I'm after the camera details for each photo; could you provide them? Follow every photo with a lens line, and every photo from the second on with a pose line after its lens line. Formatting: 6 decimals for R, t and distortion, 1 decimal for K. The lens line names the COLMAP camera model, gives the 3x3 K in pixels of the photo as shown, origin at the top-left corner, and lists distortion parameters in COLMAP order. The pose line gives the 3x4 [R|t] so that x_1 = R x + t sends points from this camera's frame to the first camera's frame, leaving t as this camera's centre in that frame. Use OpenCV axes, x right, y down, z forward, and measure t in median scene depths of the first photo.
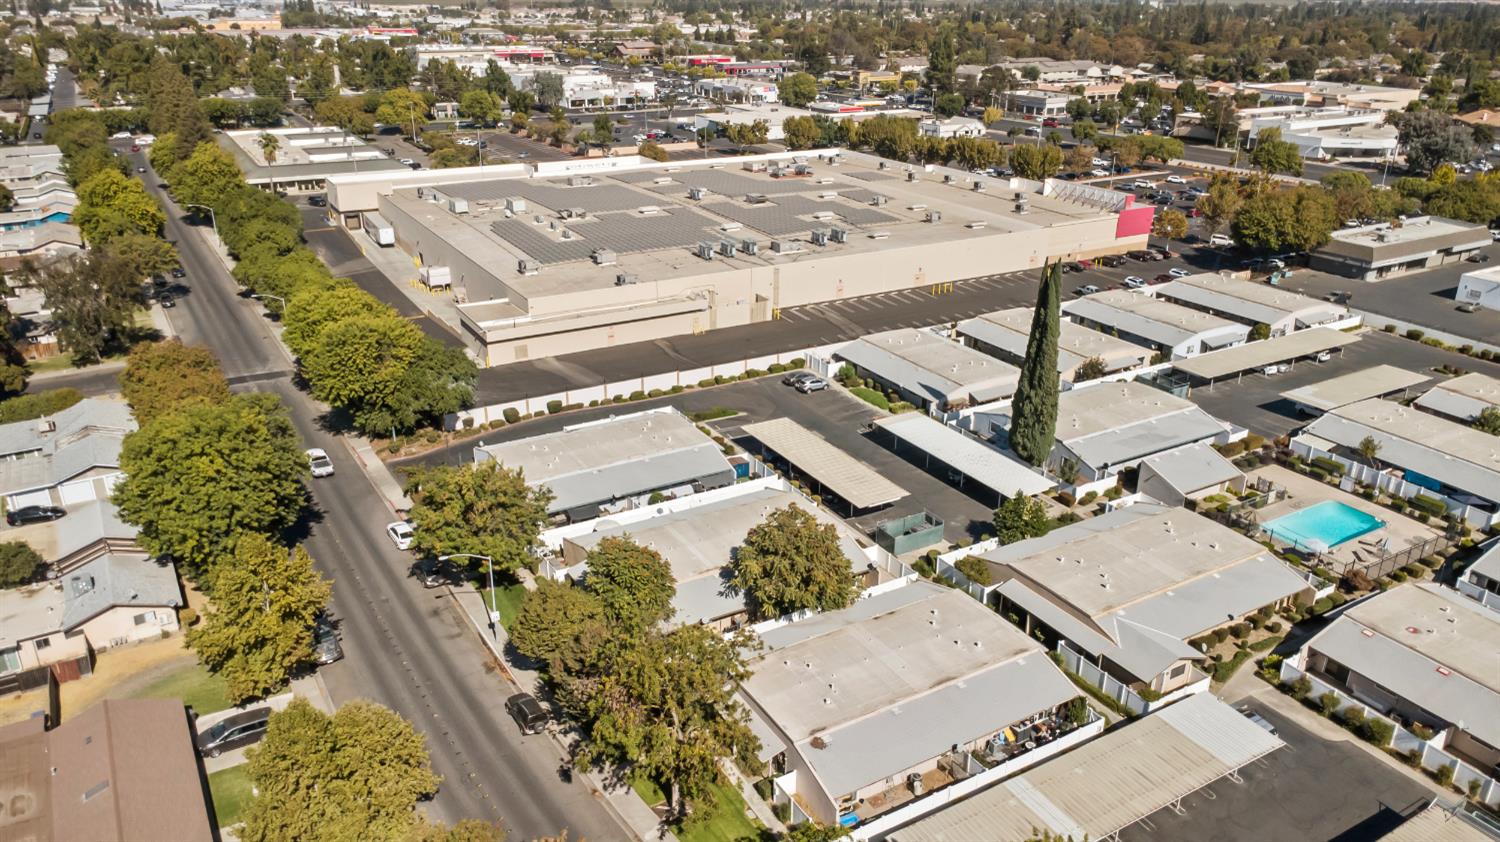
lens RADIAL K [[1061.5, 0, 750.1], [0, 1061.5, 418.0], [0, 0, 1]] dist [0.019735, -0.037019]
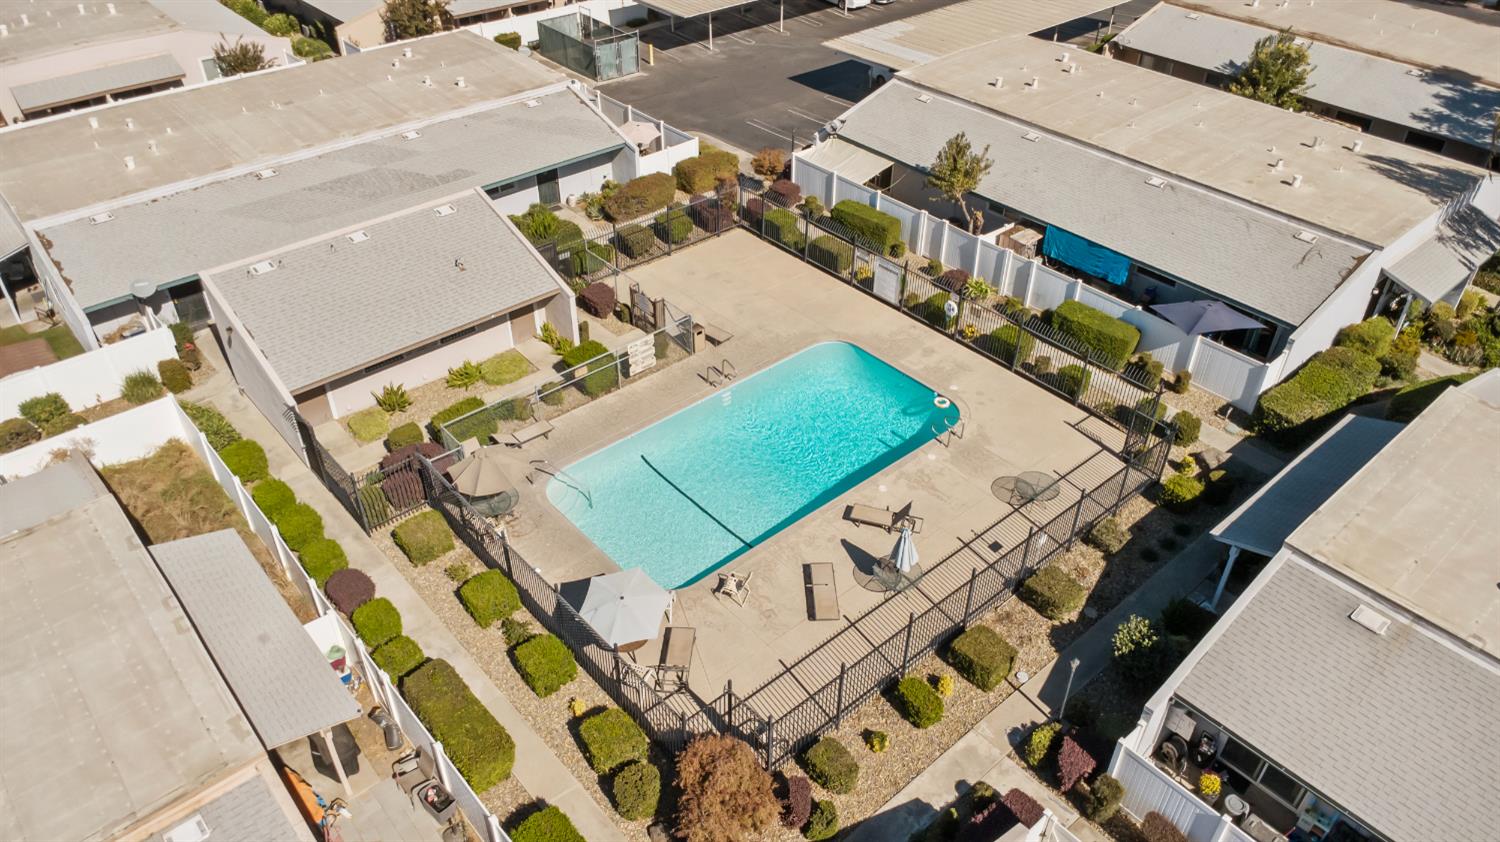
lens RADIAL K [[1061.5, 0, 750.0], [0, 1061.5, 427.6], [0, 0, 1]] dist [0.019735, -0.037019]
pose [[0.982558, -0.115239, 0.145946, 0.451768], [0.072972, 0.960820, 0.267394, 0.011040], [-0.171042, -0.252080, 0.952471, 0.650529]]
